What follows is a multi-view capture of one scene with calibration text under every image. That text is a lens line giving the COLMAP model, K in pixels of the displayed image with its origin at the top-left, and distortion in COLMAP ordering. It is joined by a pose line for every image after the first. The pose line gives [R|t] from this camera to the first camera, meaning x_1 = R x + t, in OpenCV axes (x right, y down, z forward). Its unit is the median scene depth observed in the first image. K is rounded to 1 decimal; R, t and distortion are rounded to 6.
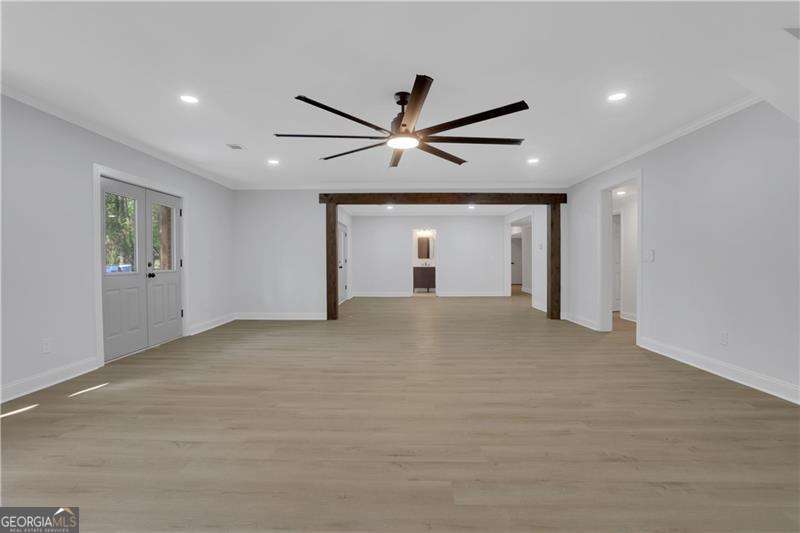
lens RADIAL K [[373.3, 0, 400.5], [0, 373.3, 261.0], [0, 0, 1]] dist [-0.077552, 0.034396]
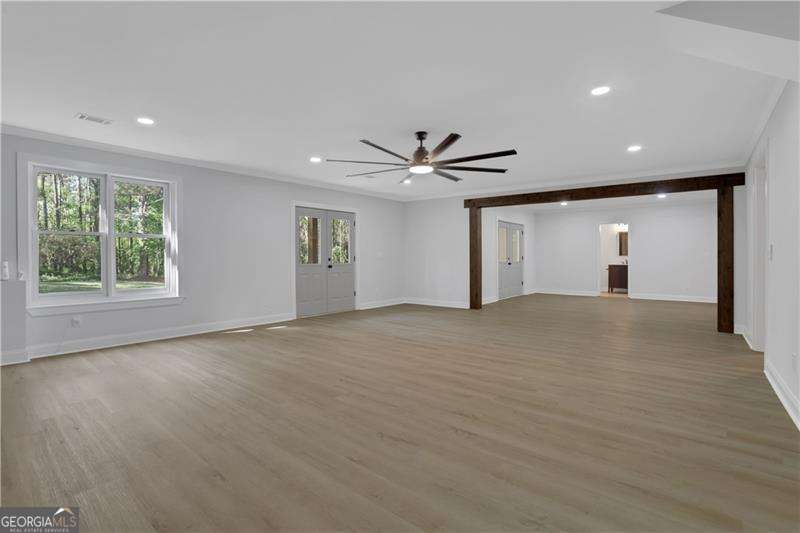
lens RADIAL K [[373.3, 0, 400.5], [0, 373.3, 261.0], [0, 0, 1]] dist [-0.077552, 0.034396]
pose [[0.791819, 0.009629, -0.610680, 0.444626], [-0.004196, 0.999938, 0.010326, -0.001484], [0.610742, -0.005614, 0.791810, -0.059569]]
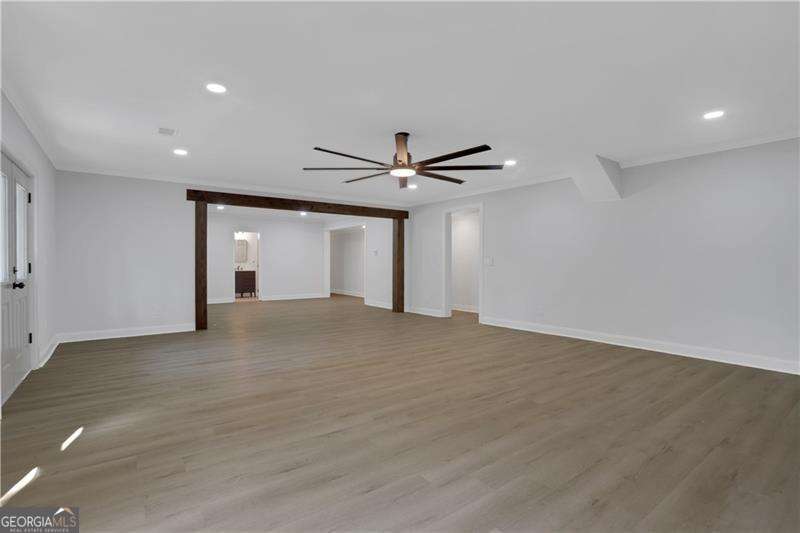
lens RADIAL K [[373.3, 0, 400.5], [0, 373.3, 261.0], [0, 0, 1]] dist [-0.077552, 0.034396]
pose [[0.799033, 0.006373, 0.601253, -0.440896], [-0.000677, 0.999953, -0.009699, -0.001964], [-0.601286, 0.007343, 0.799000, -0.003600]]
